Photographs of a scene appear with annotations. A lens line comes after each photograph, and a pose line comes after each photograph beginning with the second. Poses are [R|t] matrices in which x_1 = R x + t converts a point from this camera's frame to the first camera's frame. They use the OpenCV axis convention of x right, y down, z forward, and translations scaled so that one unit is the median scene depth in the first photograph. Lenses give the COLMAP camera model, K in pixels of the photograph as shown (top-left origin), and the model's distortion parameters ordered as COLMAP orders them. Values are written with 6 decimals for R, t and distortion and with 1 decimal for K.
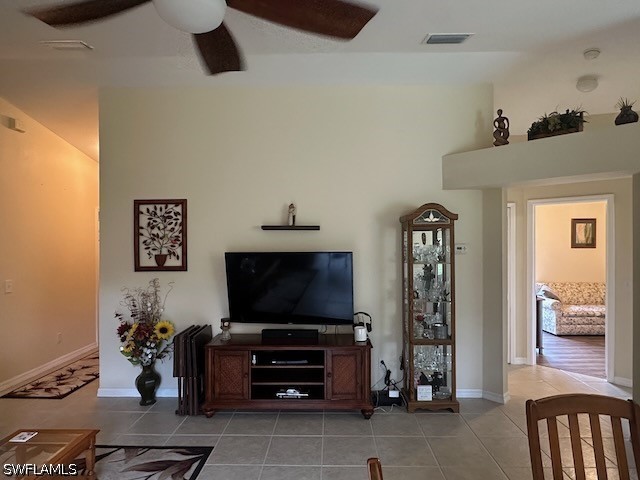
lens RADIAL K [[377.3, 0, 320.2], [0, 377.3, 240.0], [0, 0, 1]] dist [-0.006971, -0.000752]
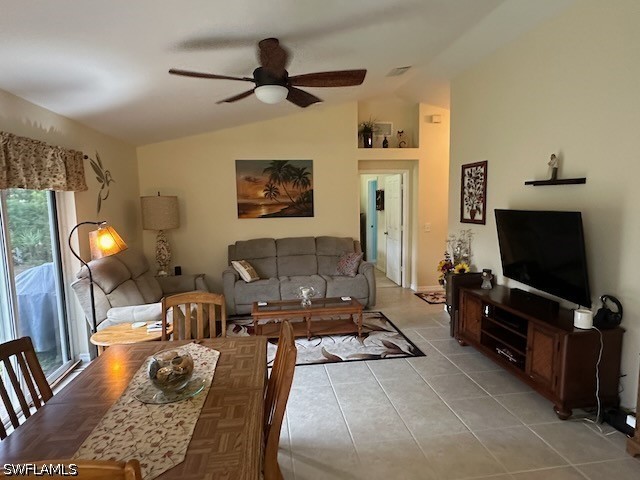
lens RADIAL K [[377.3, 0, 319.4], [0, 377.3, 241.9], [0, 0, 1]] dist [-0.006971, -0.000752]
pose [[0.167505, 0.108418, -0.979892, 0.680022], [0.023035, 0.993233, 0.113832, -0.007172], [0.985602, -0.041640, 0.163874, 0.319665]]
